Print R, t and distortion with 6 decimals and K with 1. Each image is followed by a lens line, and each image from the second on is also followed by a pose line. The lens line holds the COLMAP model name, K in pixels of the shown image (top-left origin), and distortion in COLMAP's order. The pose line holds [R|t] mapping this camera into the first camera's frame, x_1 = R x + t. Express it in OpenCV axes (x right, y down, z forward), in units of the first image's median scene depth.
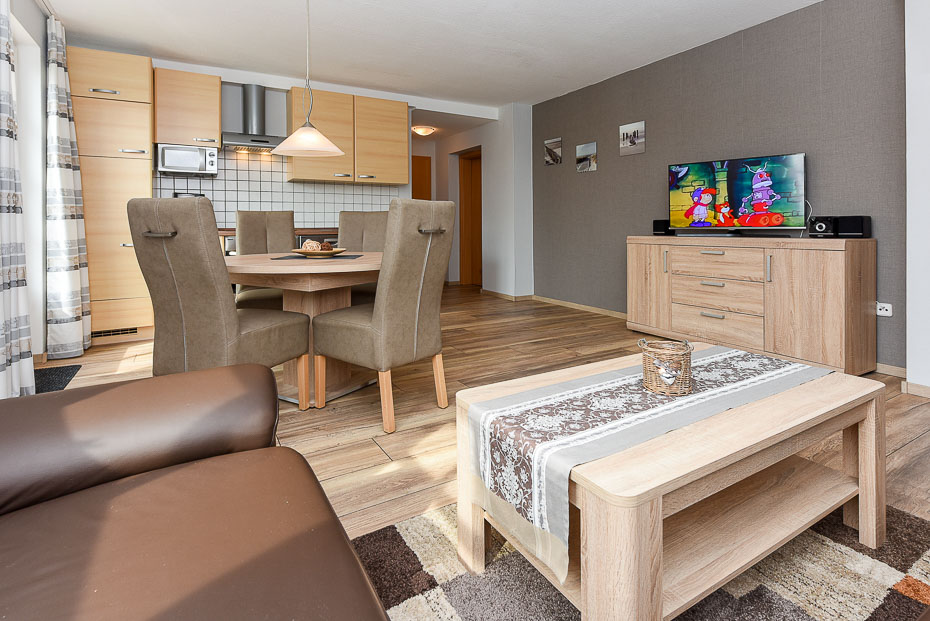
lens RADIAL K [[477.4, 0, 500.9], [0, 477.4, 228.2], [0, 0, 1]] dist [0.003226, 0.000725]
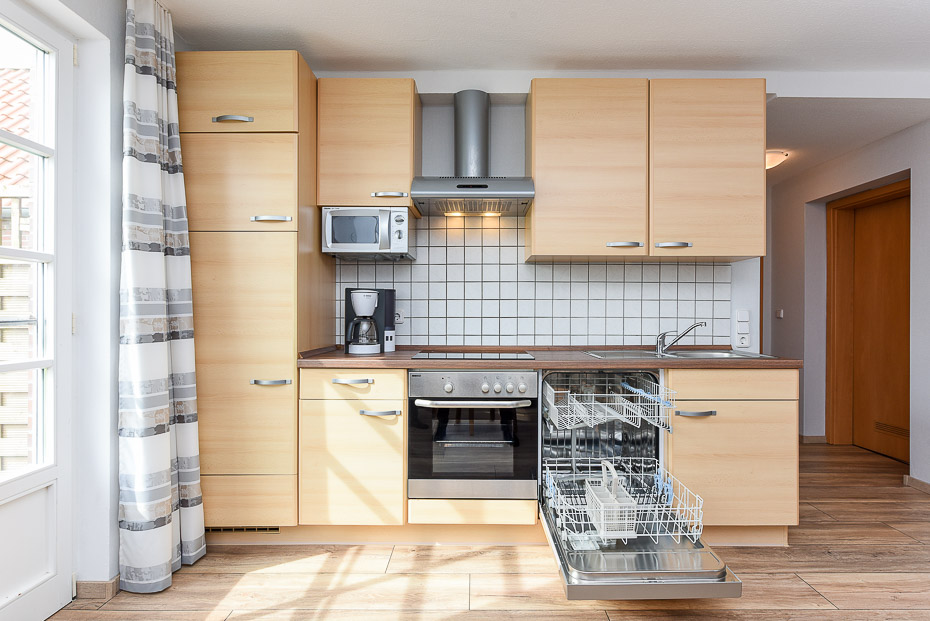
lens RADIAL K [[472.7, 0, 478.6], [0, 472.7, 313.2], [0, 0, 1]] dist [0.000720, 0.000182]
pose [[0.840938, 0.007449, -0.541081, -0.223679], [-0.008727, 0.999962, 0.000203, -0.043974], [0.541062, 0.004551, 0.840971, 0.585238]]
